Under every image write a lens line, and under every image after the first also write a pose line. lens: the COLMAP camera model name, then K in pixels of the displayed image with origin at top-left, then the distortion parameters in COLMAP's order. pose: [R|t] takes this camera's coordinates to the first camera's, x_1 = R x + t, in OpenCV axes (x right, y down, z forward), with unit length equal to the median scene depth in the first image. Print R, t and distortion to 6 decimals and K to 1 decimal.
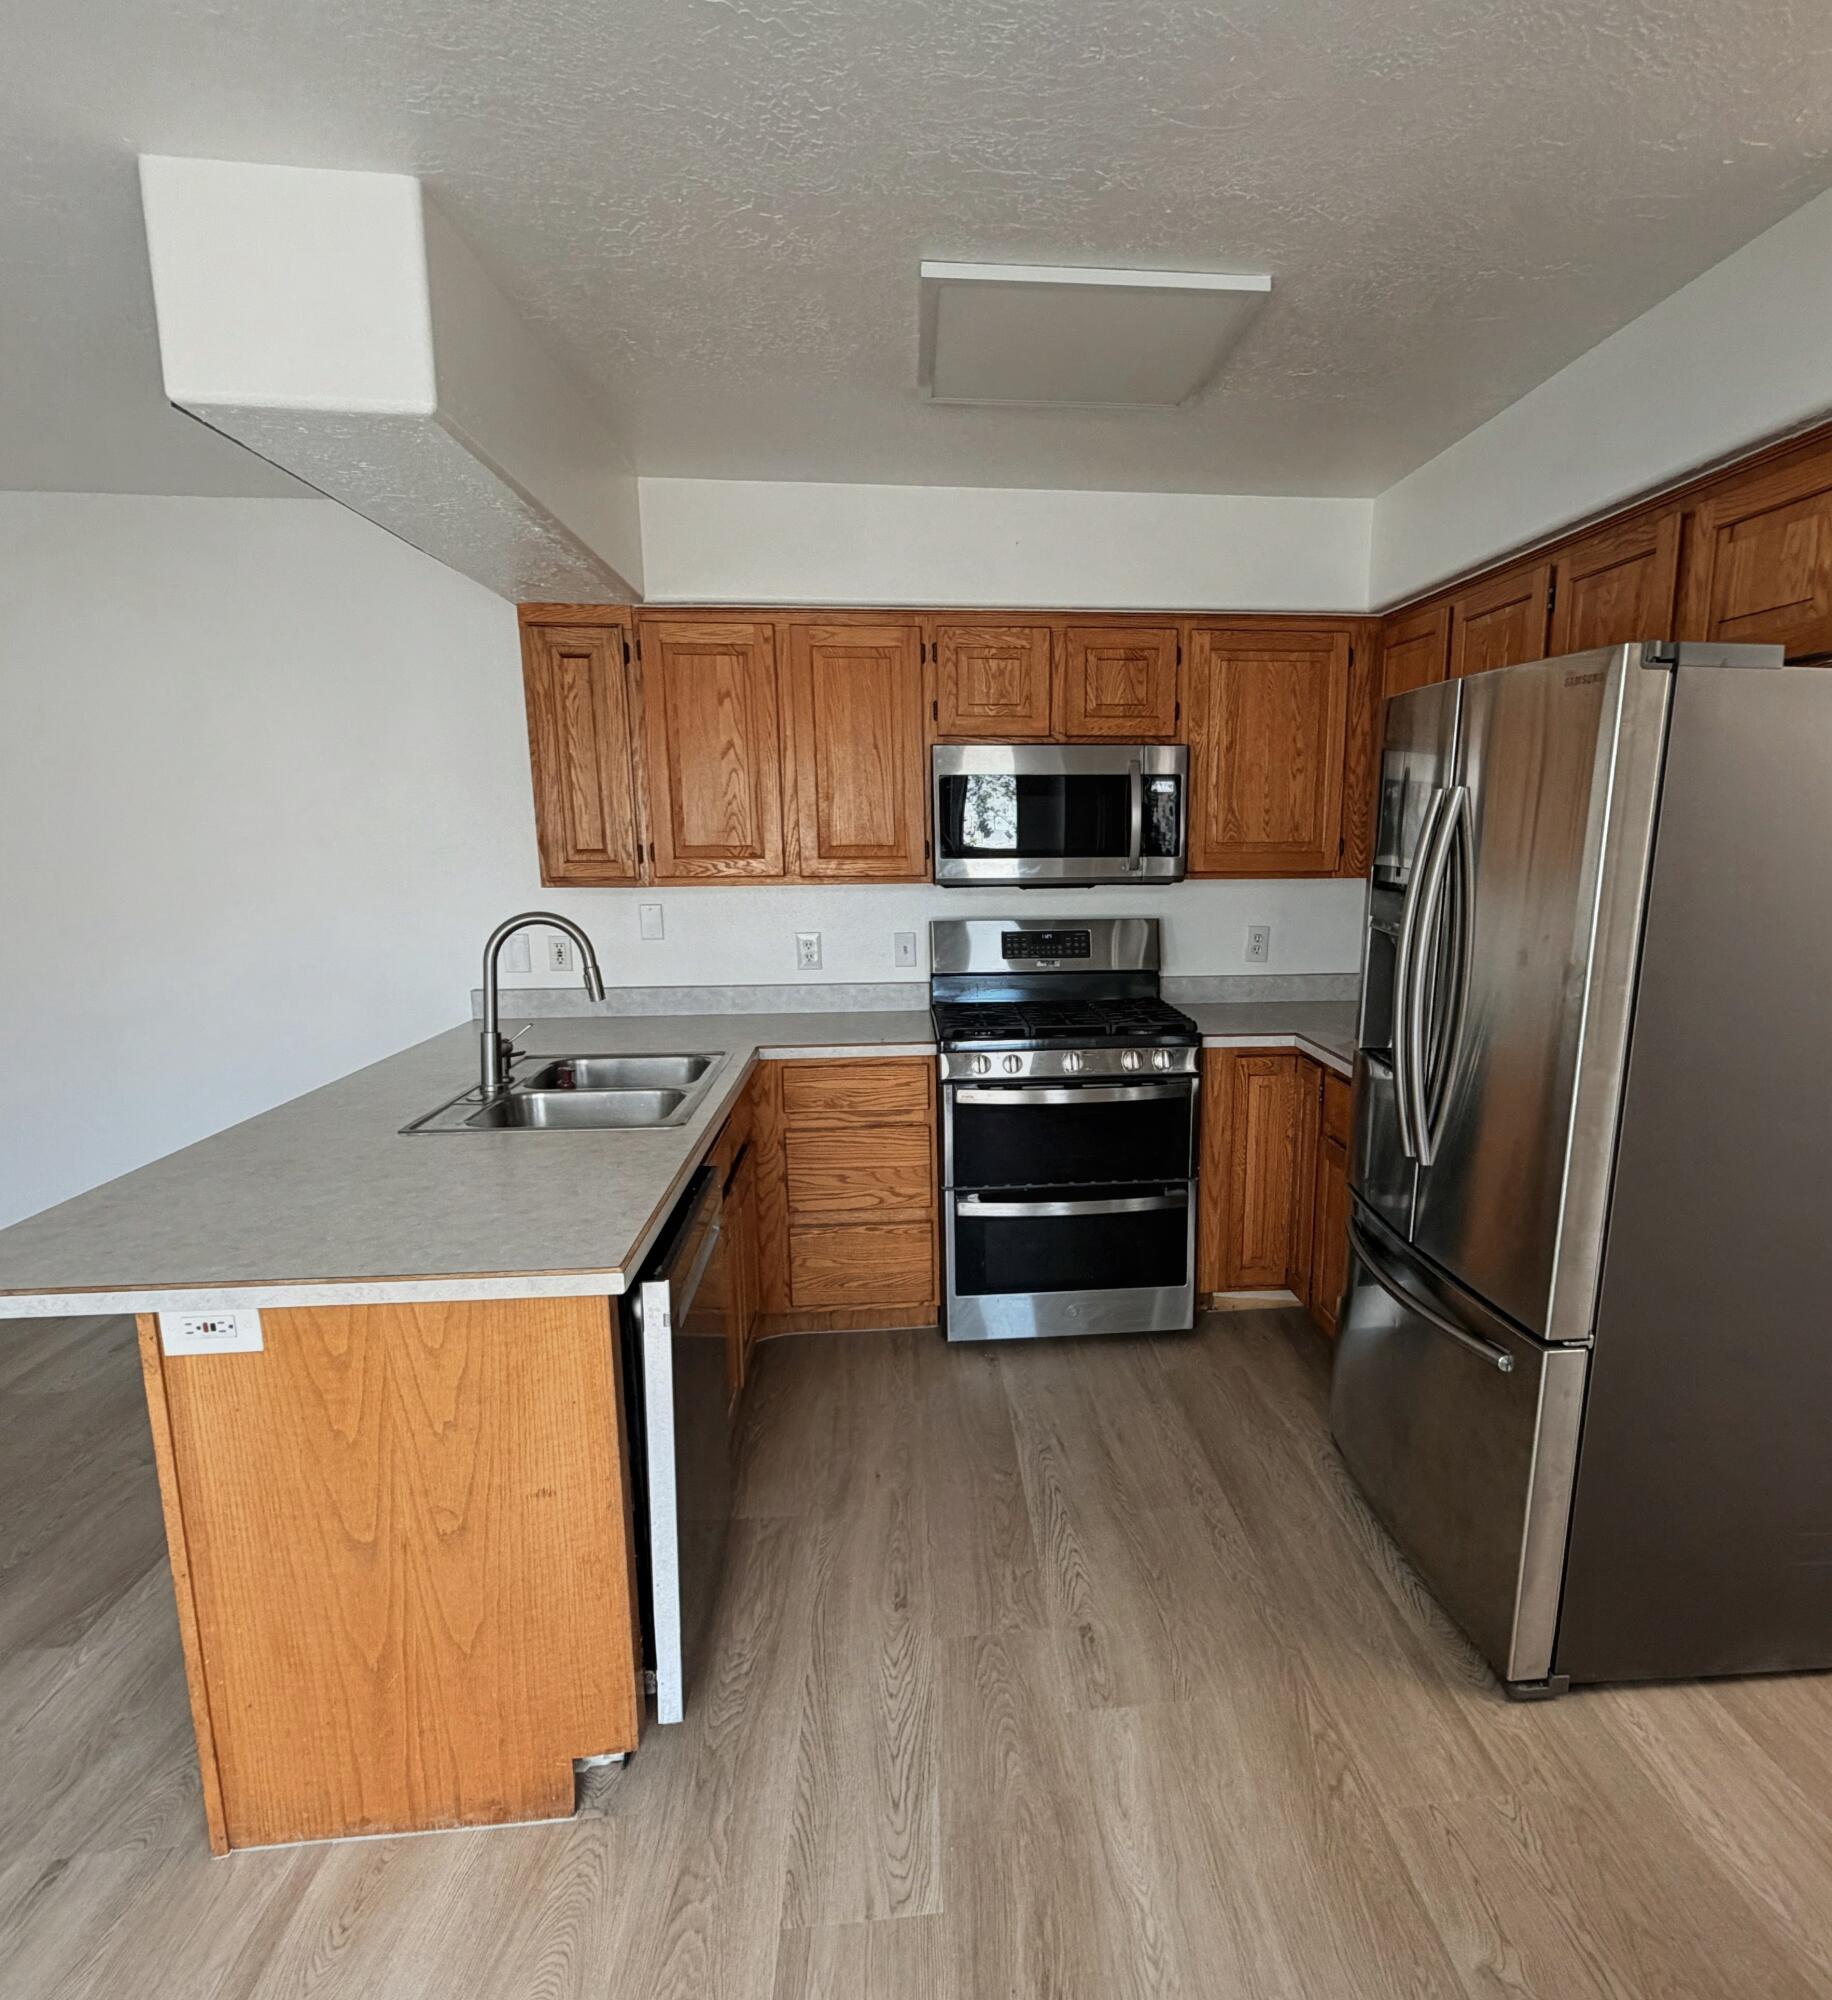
lens RADIAL K [[1179.7, 0, 1013.2], [0, 1179.7, 1041.4], [0, 0, 1]] dist [0.000728, -0.032783]
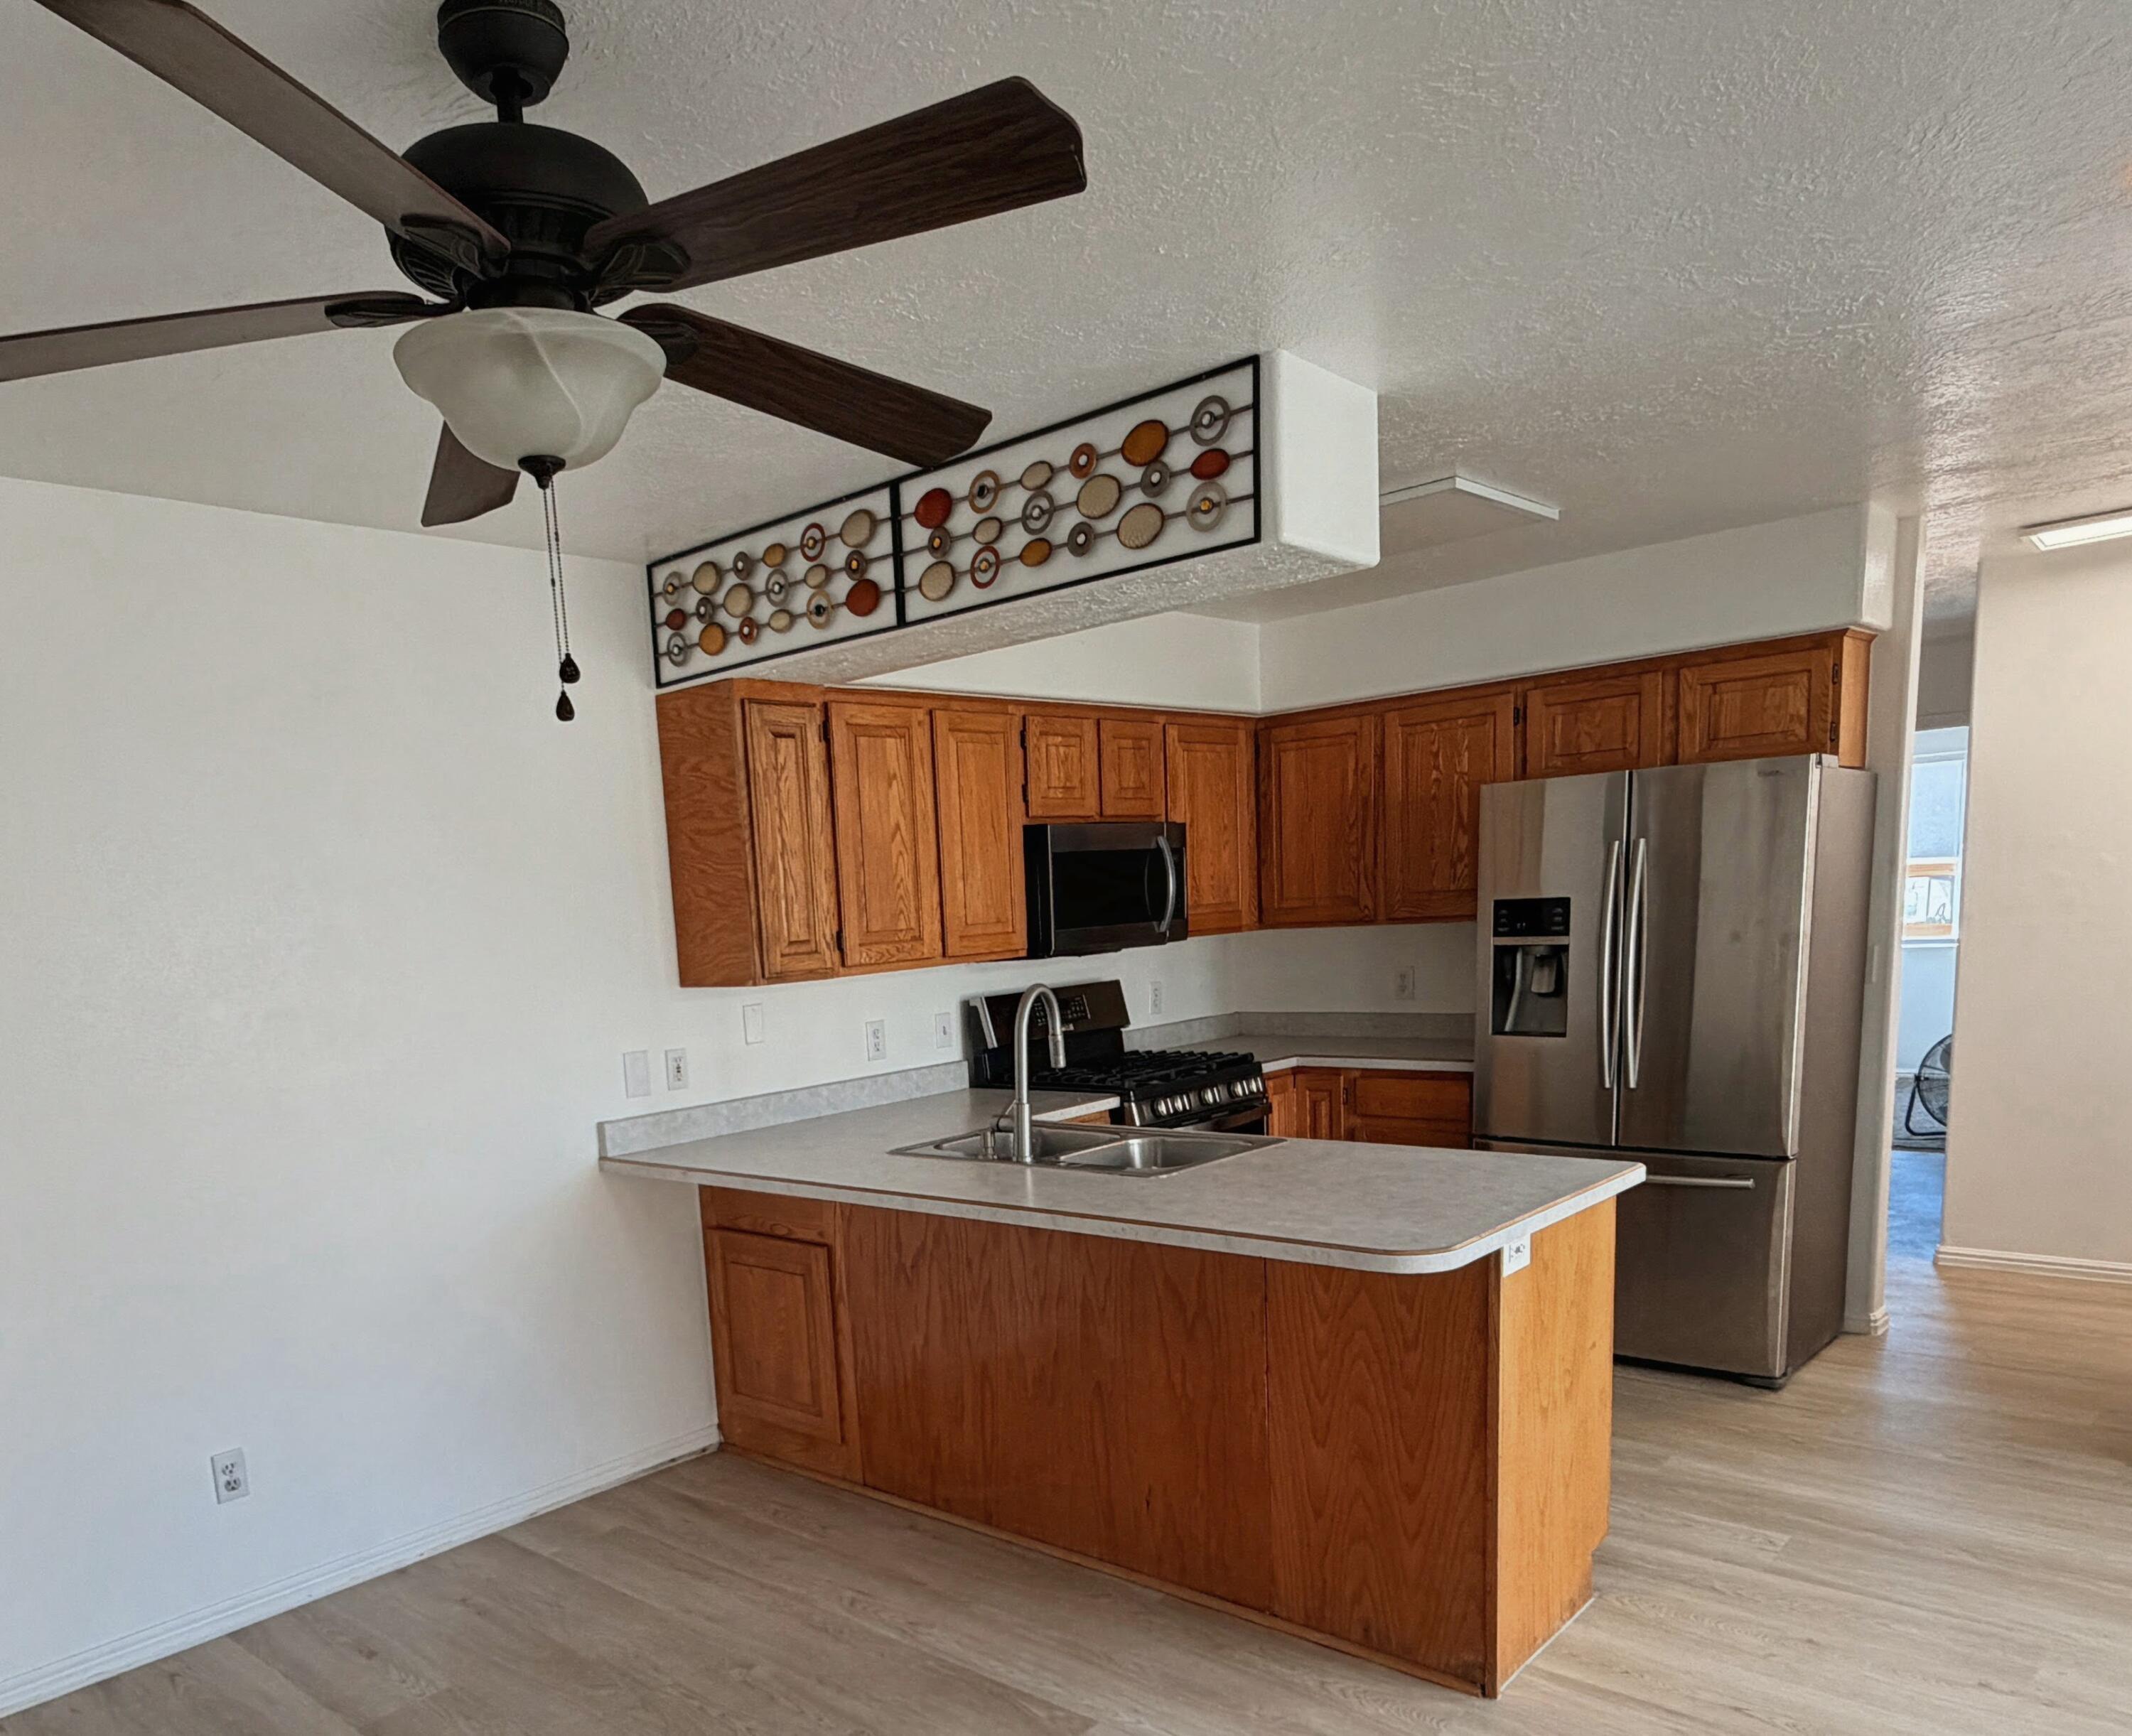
lens RADIAL K [[1517.5, 0, 874.7], [0, 1517.5, 1159.6], [0, 0, 1]] dist [-0.000602, -0.003650]
pose [[0.778395, -0.147979, 0.610085, -1.070399], [0.169126, 0.985321, 0.023209, -0.010627], [-0.604564, 0.085115, 0.791996, 0.029855]]
